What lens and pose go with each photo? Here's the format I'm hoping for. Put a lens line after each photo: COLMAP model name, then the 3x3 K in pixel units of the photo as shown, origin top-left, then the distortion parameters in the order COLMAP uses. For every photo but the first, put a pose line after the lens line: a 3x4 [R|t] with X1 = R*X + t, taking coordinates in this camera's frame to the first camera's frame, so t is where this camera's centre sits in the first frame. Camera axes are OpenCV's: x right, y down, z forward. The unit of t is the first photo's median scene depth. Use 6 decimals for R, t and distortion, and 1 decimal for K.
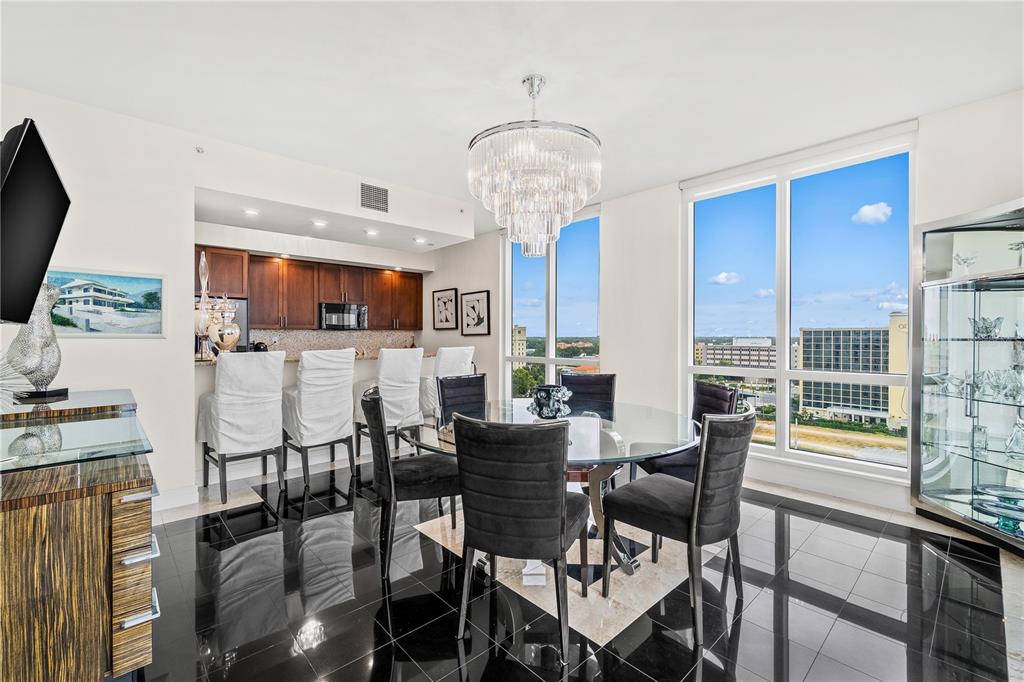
lens RADIAL K [[445.2, 0, 512.0], [0, 445.2, 341.4], [0, 0, 1]] dist [-0.001055, -0.000790]
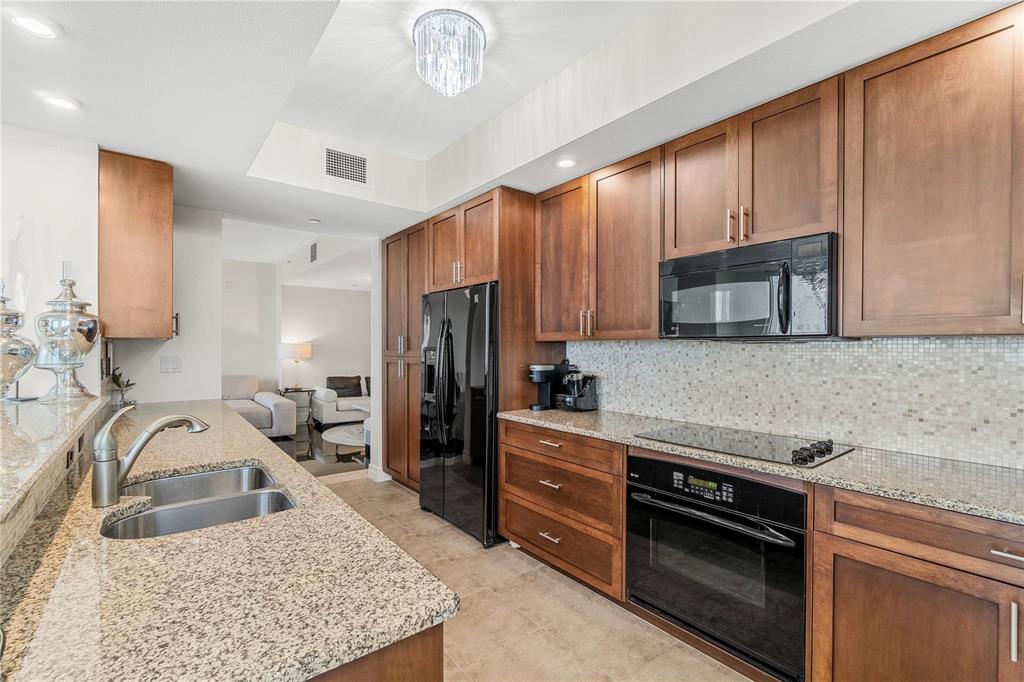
lens RADIAL K [[445.2, 0, 513.1], [0, 445.2, 348.0], [0, 0, 1]] dist [-0.001055, -0.000790]
pose [[-0.070246, 0.001397, -0.997529, -0.087344], [-0.013791, 0.999902, 0.002371, -0.020291], [0.997434, 0.013923, -0.070220, 0.936027]]
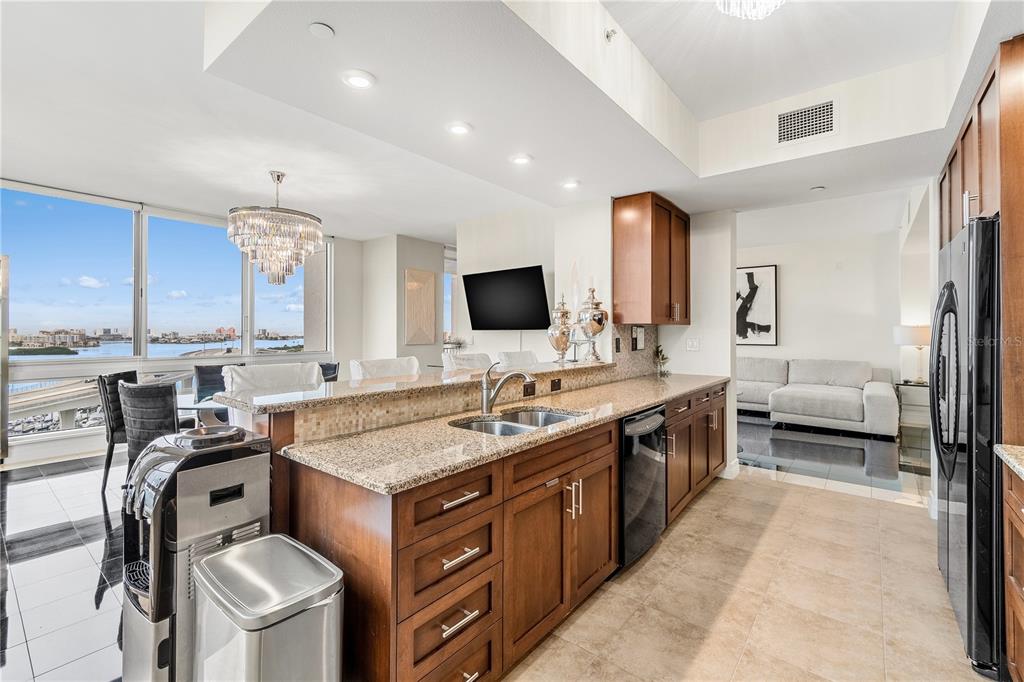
lens RADIAL K [[445.2, 0, 514.1], [0, 445.2, 332.8], [0, 0, 1]] dist [-0.001055, -0.000790]
pose [[-0.987840, 0.000179, -0.155477, -0.302543], [-0.002287, 0.999874, 0.015677, -0.020801], [0.155460, 0.015842, -0.987715, 1.196544]]
